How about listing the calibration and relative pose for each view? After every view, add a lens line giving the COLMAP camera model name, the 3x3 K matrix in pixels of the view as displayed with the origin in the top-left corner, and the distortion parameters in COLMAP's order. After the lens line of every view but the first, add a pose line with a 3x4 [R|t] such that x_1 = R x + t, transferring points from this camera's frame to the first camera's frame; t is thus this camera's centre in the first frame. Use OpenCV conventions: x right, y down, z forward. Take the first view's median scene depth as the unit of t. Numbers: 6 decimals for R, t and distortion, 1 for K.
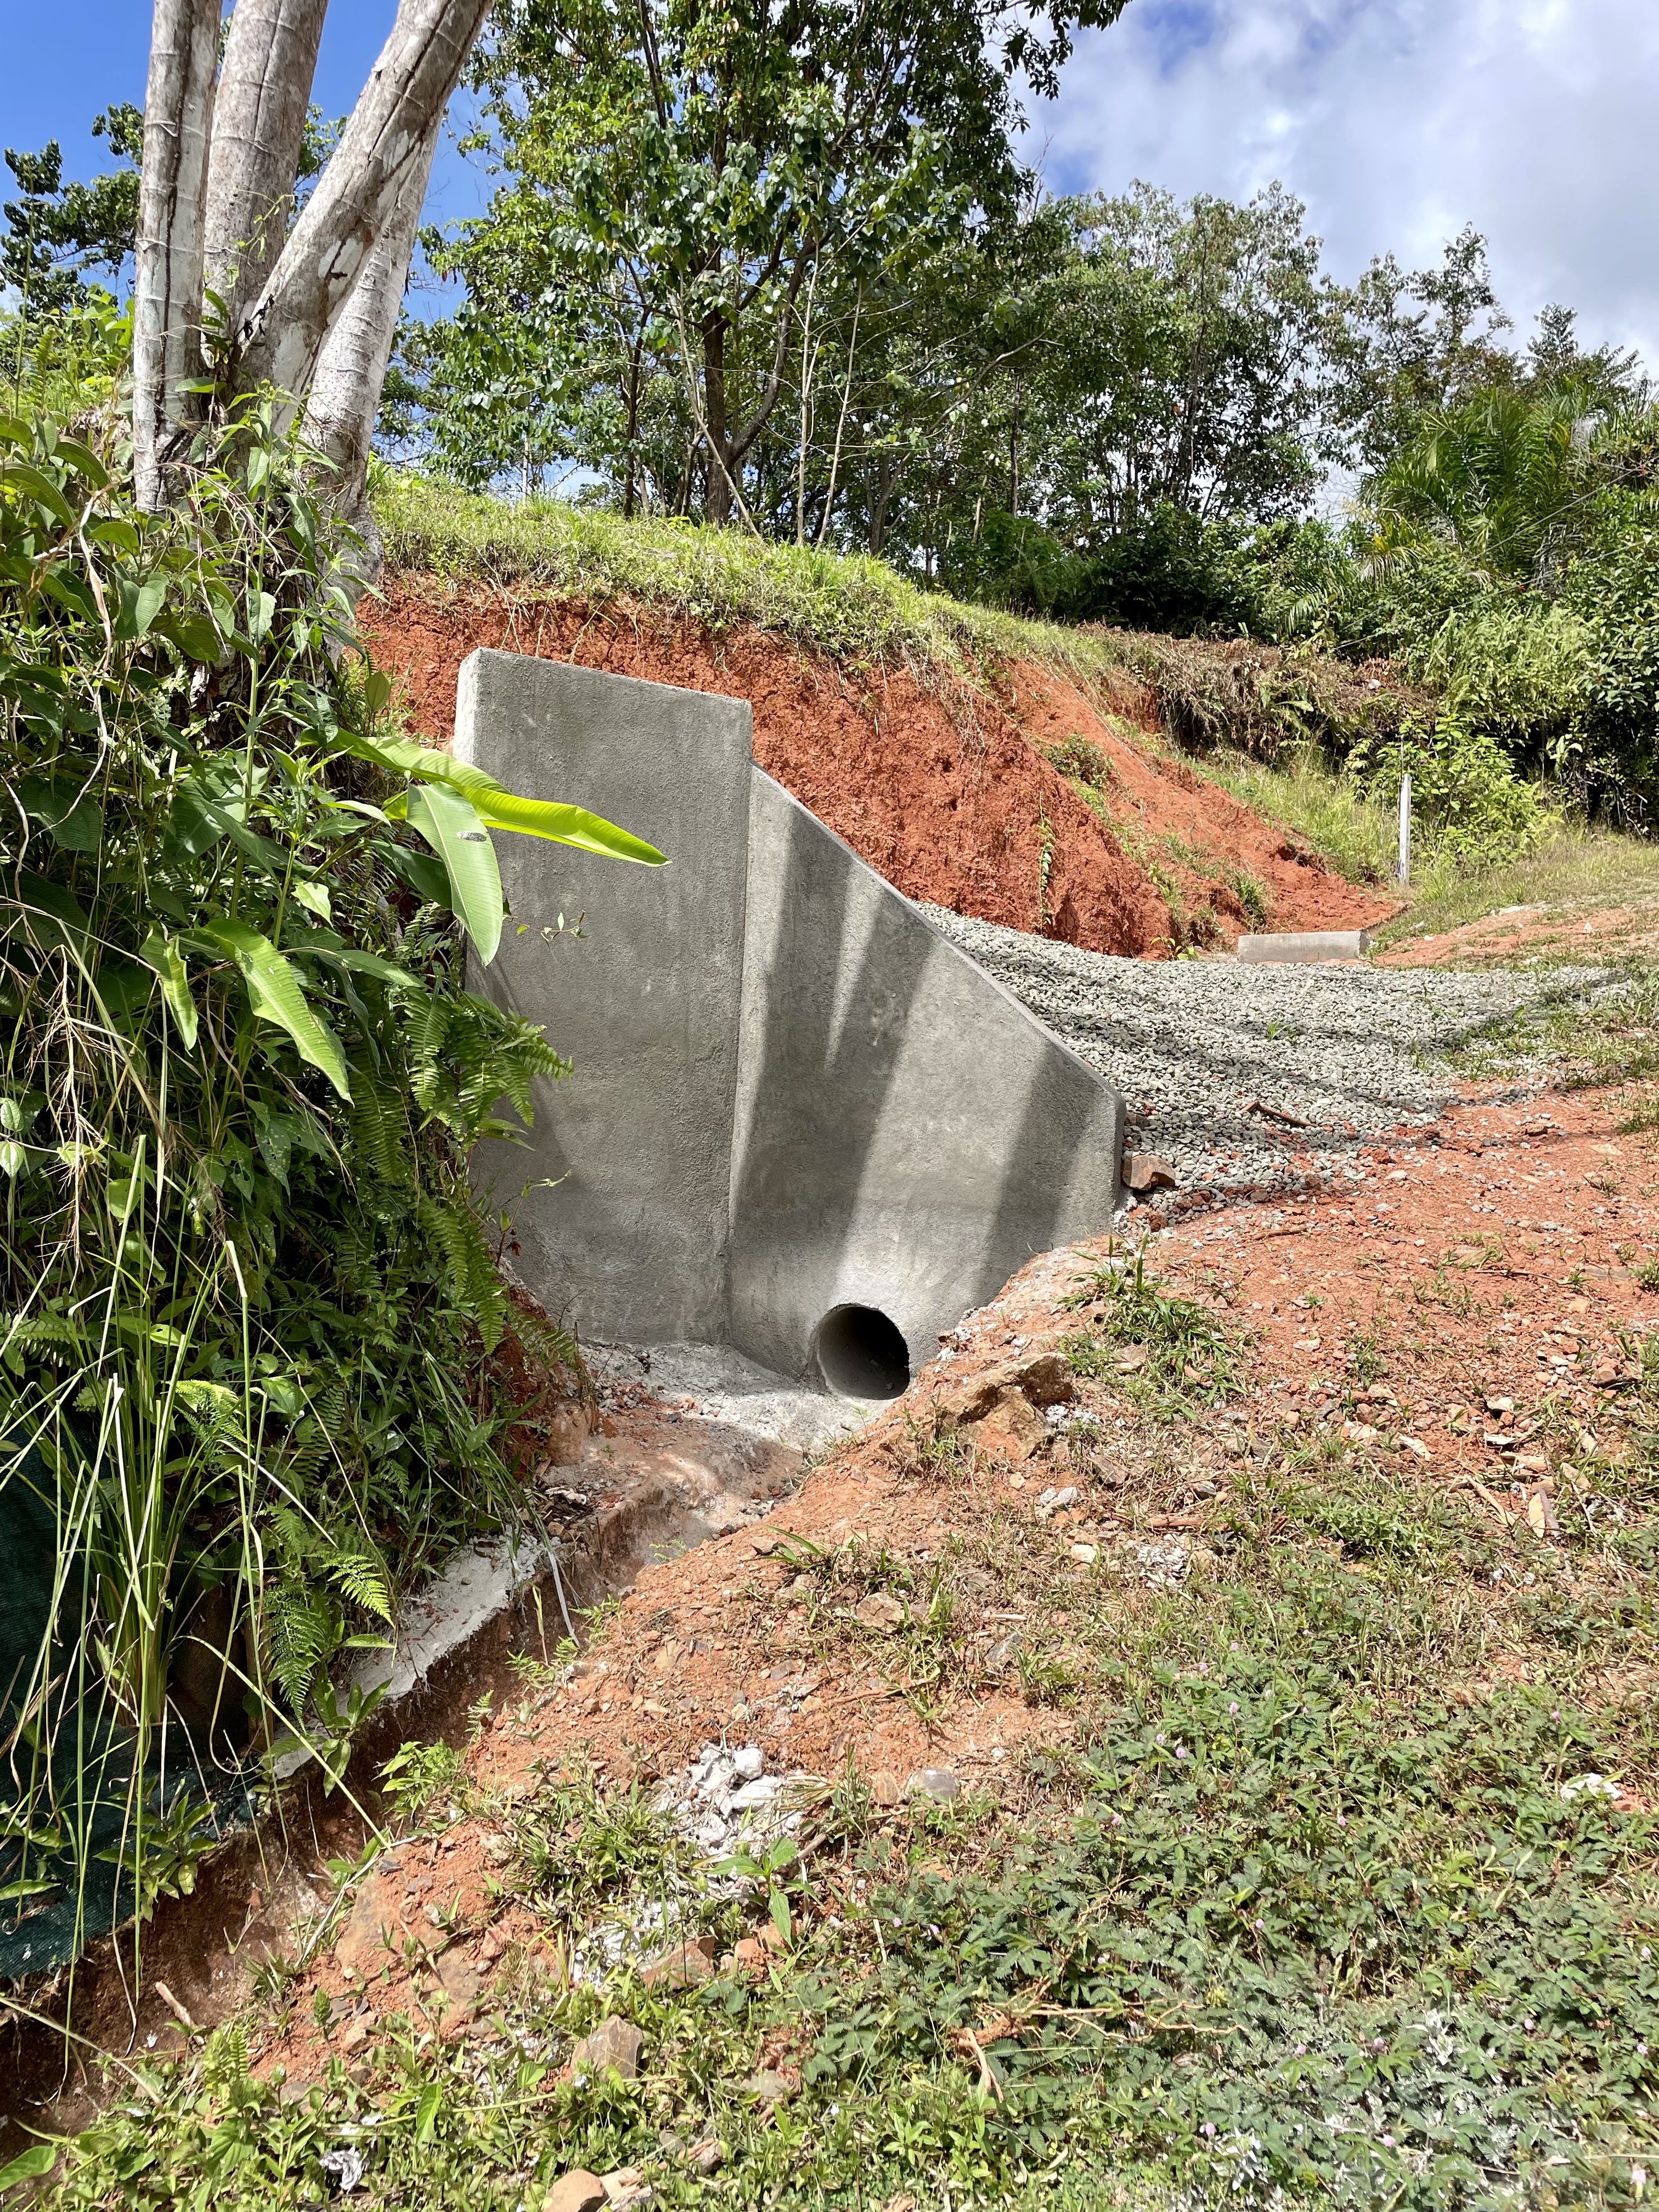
lens RADIAL K [[1667.5, 0, 829.5], [0, 1667.5, 1106.0], [0, 0, 1]] dist [0.042553, -0.008303]
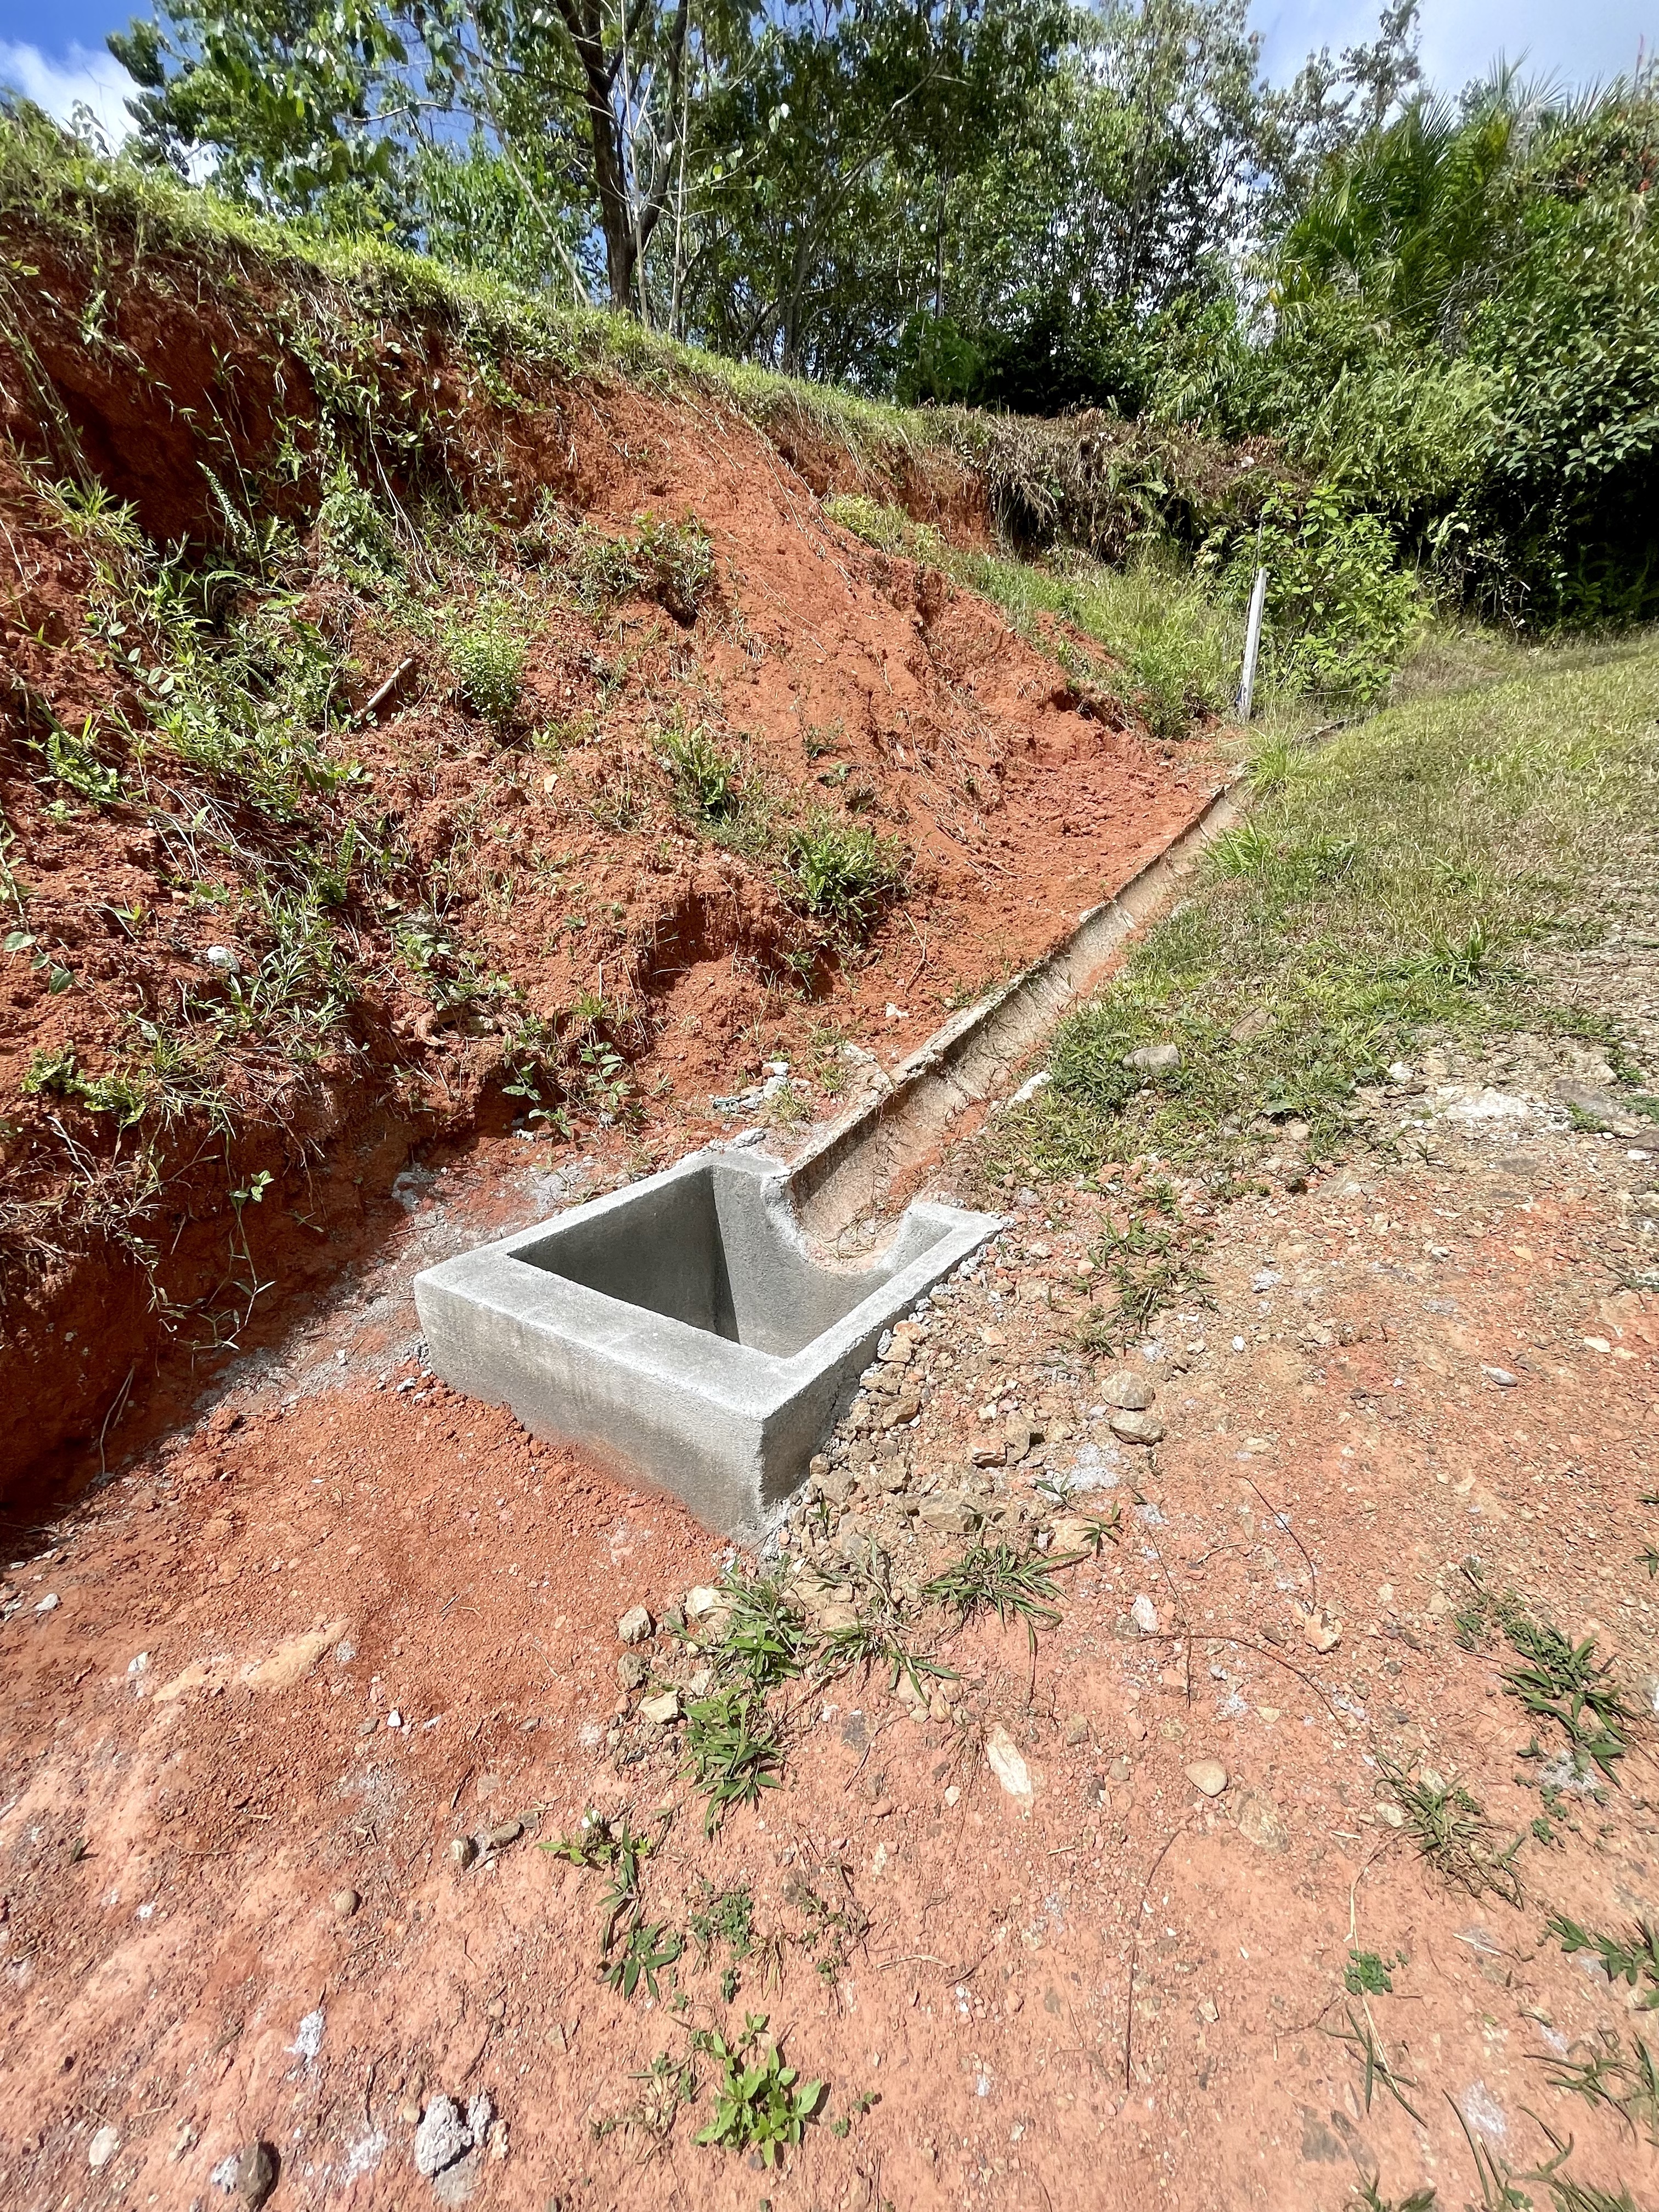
lens RADIAL K [[899.8, 0, 829.5], [0, 899.8, 1106.0], [0, 0, 1]] dist [0.001658, 0.000316]
pose [[0.994951, 0.004774, -0.100243, 0.138582], [0.027288, 0.948362, 0.316015, -0.072339], [0.096576, -0.317155, 0.943443, 0.372648]]
